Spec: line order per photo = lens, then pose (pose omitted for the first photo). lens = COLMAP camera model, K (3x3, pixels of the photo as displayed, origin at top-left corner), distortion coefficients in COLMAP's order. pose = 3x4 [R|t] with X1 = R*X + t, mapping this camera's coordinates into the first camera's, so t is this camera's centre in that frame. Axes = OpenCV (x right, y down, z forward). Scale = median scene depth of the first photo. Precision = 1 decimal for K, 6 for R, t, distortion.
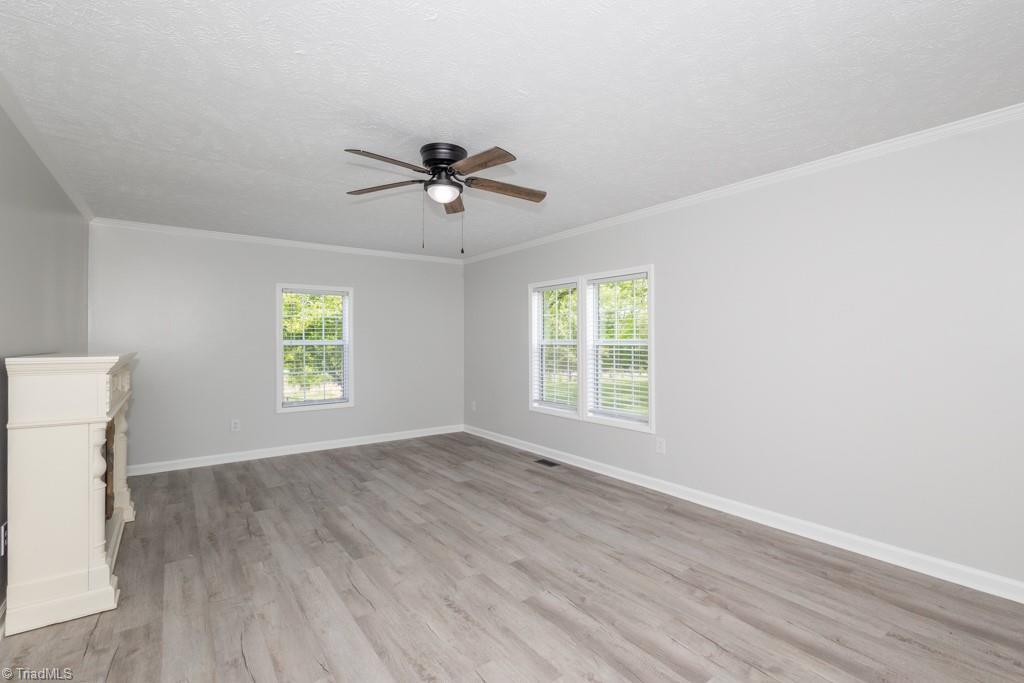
lens RADIAL K [[469.5, 0, 516.9], [0, 469.5, 337.6], [0, 0, 1]] dist [0.005250, -0.002429]
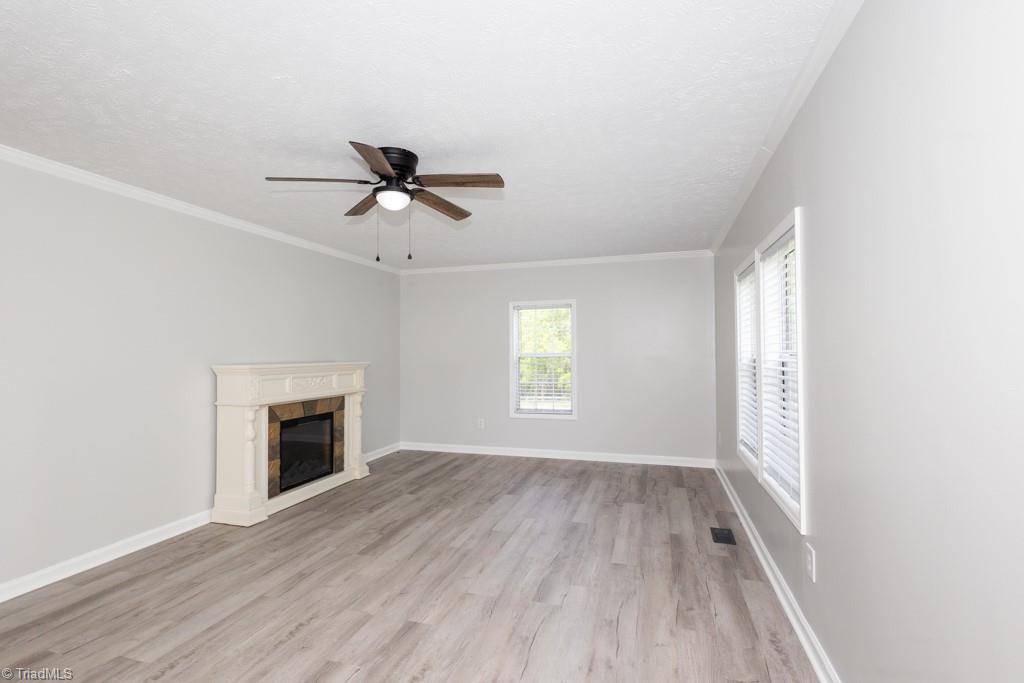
lens RADIAL K [[469.5, 0, 513.7], [0, 469.5, 343.8], [0, 0, 1]] dist [0.005250, -0.002429]
pose [[0.595830, -0.016509, -0.802941, 0.645001], [0.009064, 0.999863, -0.013832, 0.000308], [0.803060, 0.000964, 0.595898, 0.541212]]
